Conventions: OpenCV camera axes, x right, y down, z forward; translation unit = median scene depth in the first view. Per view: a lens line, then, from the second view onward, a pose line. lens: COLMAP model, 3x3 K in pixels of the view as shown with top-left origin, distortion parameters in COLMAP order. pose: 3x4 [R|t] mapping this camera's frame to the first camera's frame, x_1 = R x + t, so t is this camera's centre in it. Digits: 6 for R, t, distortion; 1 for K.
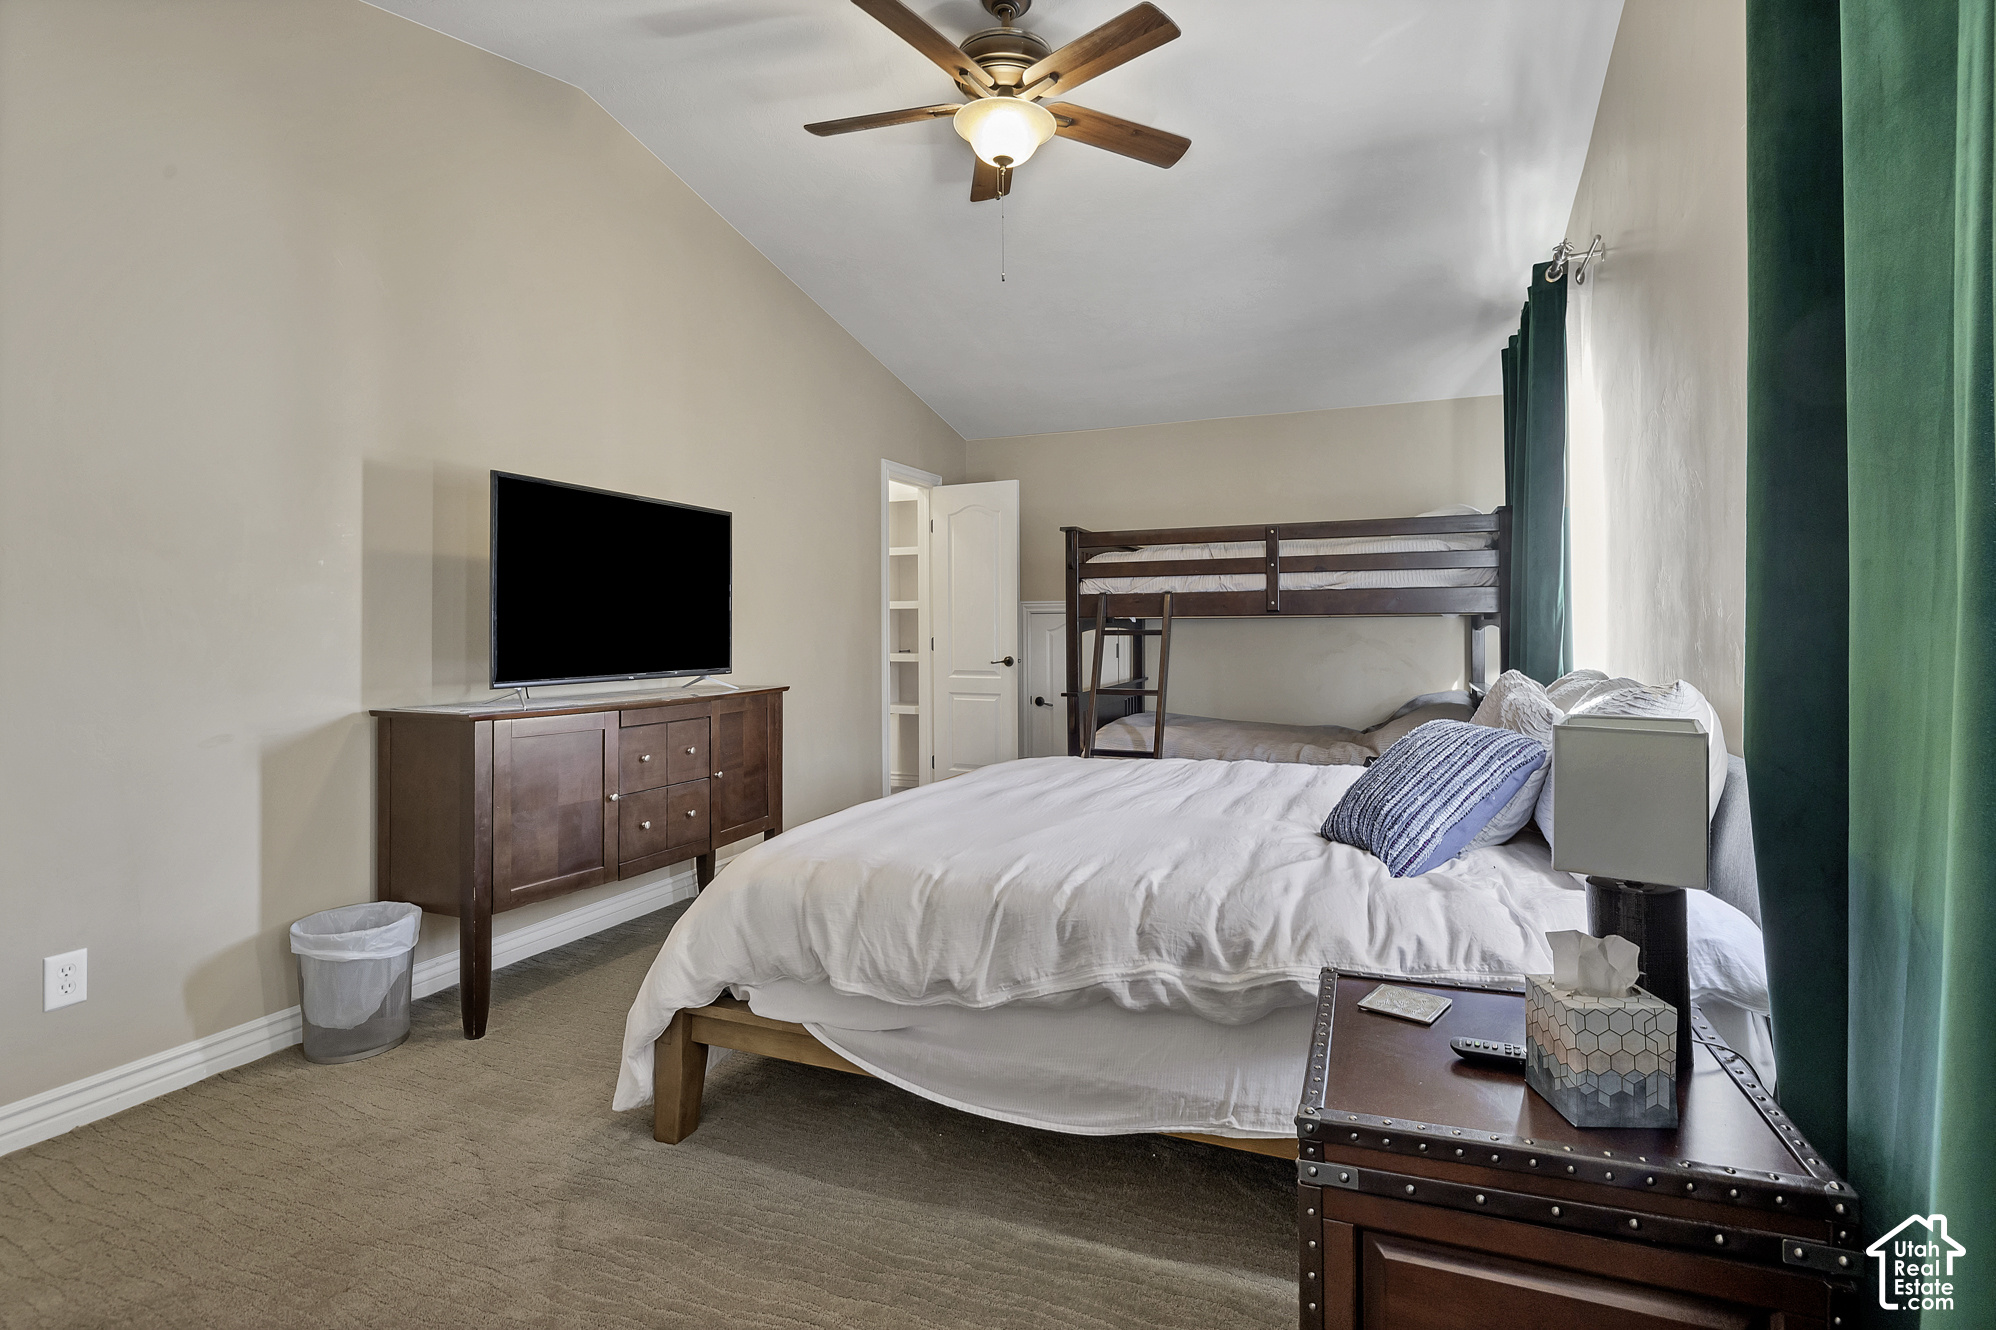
lens RADIAL K [[959.0, 0, 1001.5], [0, 959.0, 647.4], [0, 0, 1]] dist [-0.001286, 0.000067]
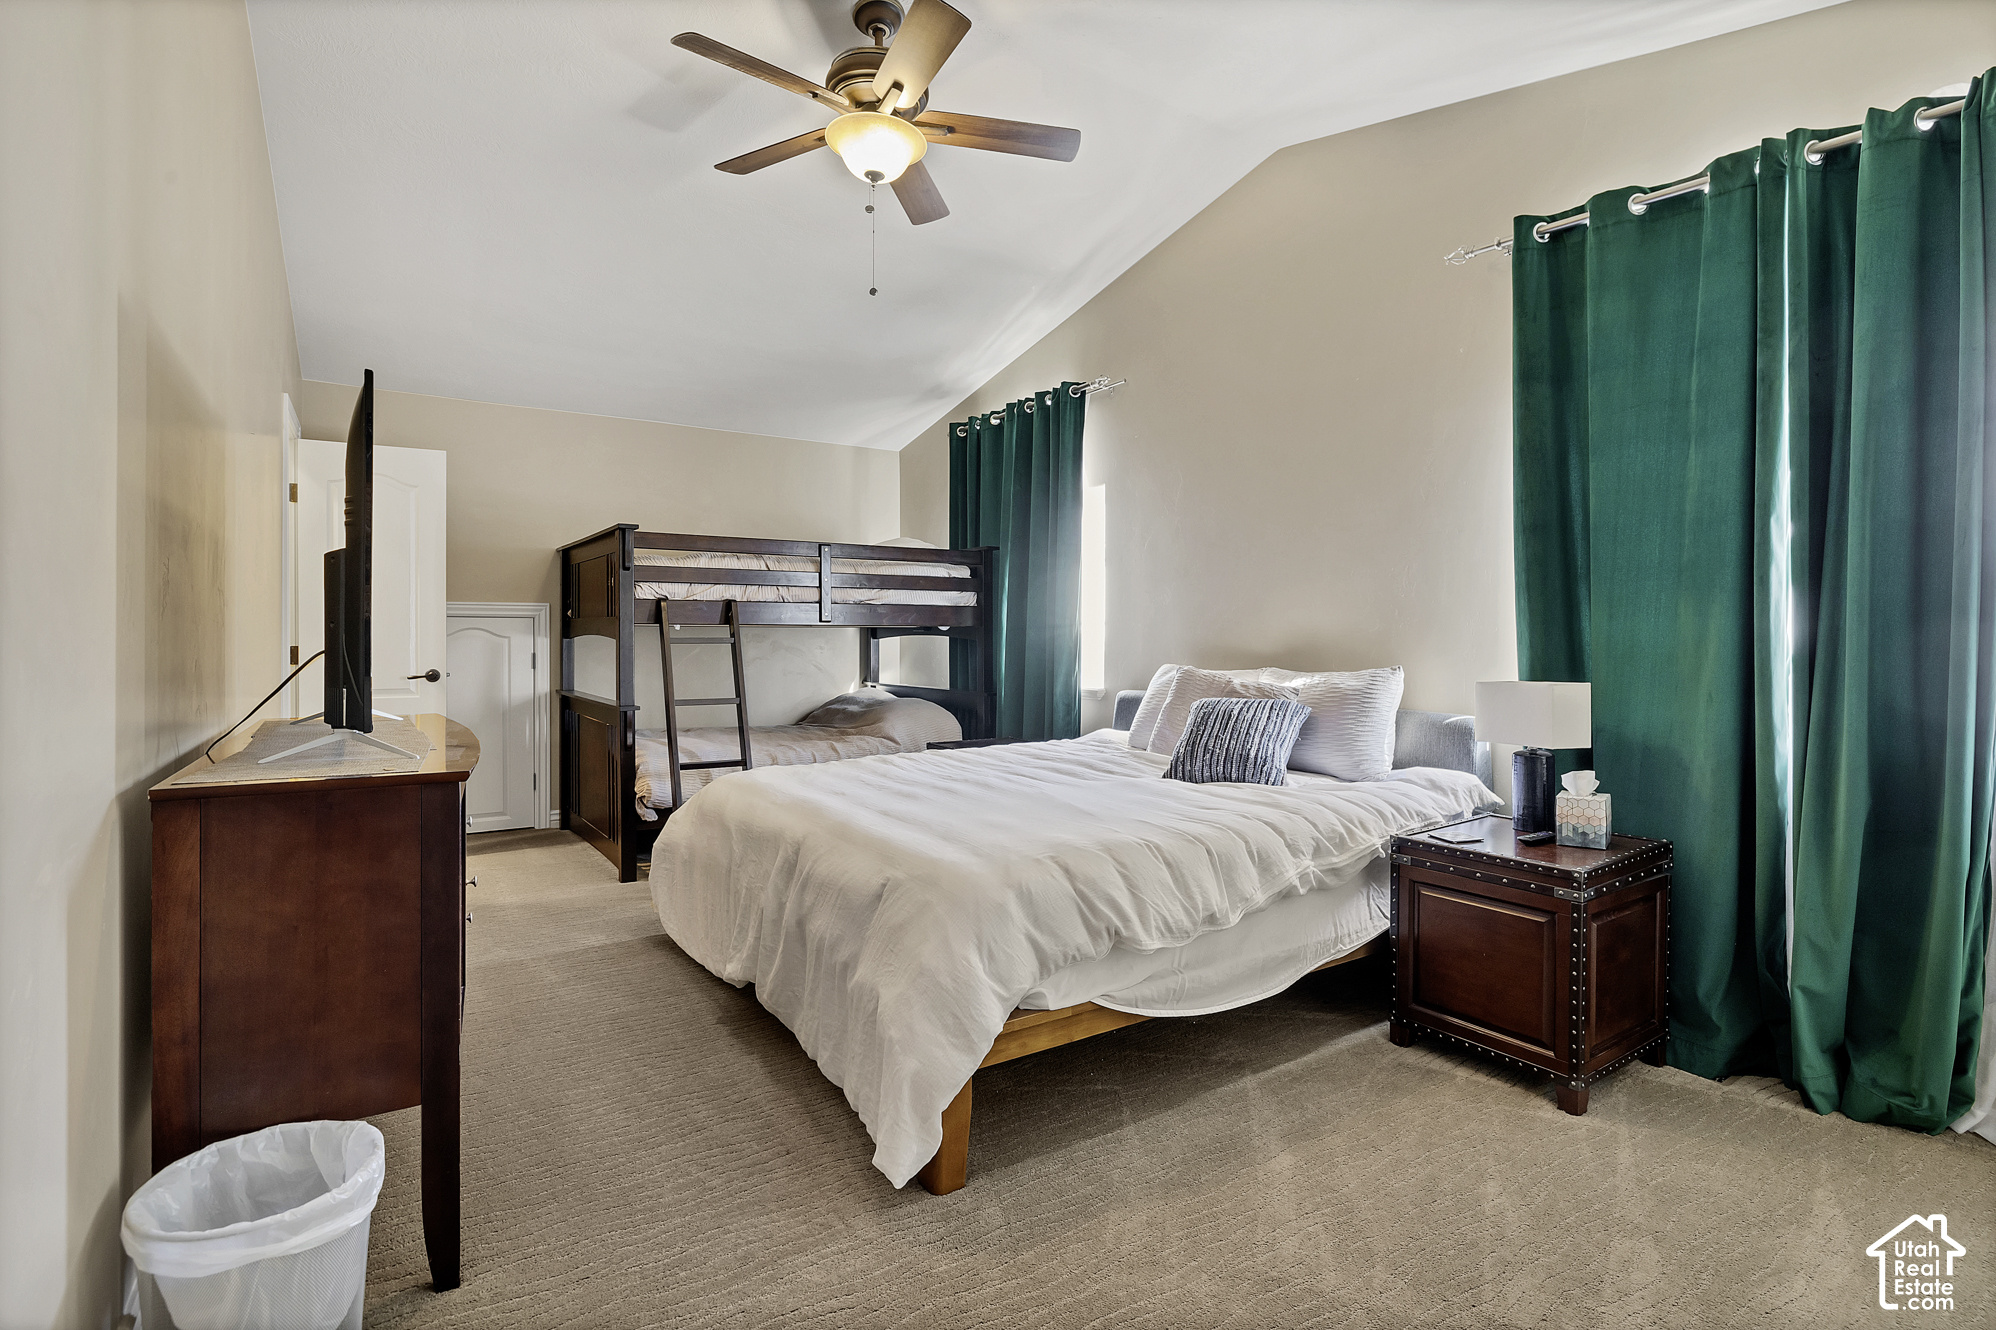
lens RADIAL K [[959.0, 0, 999.4], [0, 959.0, 660.2], [0, 0, 1]] dist [-0.001286, 0.000067]
pose [[0.561883, -0.014972, 0.827081, -1.227004], [0.009954, 0.999886, 0.011338, -0.008646], [-0.827157, 0.001862, 0.561968, 0.498020]]
